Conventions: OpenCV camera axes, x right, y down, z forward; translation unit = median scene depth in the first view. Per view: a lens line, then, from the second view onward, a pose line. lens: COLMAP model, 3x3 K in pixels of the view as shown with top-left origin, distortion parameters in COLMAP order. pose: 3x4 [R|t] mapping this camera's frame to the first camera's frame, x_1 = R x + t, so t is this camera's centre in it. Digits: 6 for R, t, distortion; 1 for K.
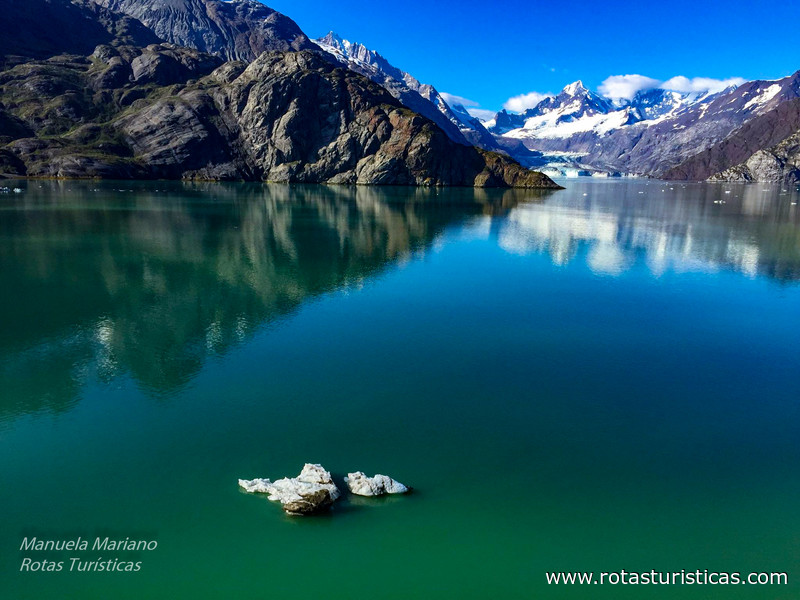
lens RADIAL K [[695.8, 0, 402.9], [0, 695.8, 304.1], [0, 0, 1]] dist [0.074000, -0.090800]
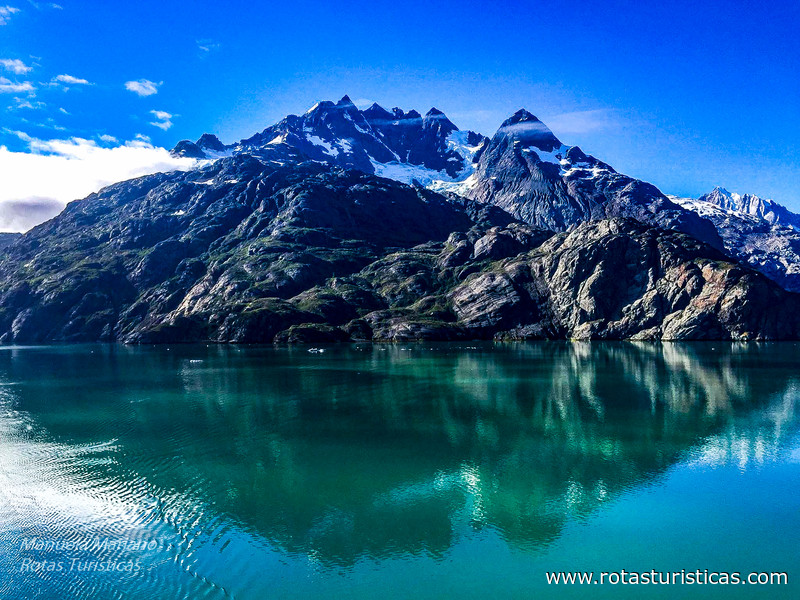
lens RADIAL K [[695.8, 0, 402.0], [0, 695.8, 301.5], [0, 0, 1]] dist [0.074000, -0.090800]
pose [[0.845988, -0.049911, -0.530861, 0.146342], [-0.072296, 0.975678, -0.206943, 0.003951], [0.528279, 0.213450, 0.821803, -0.006839]]
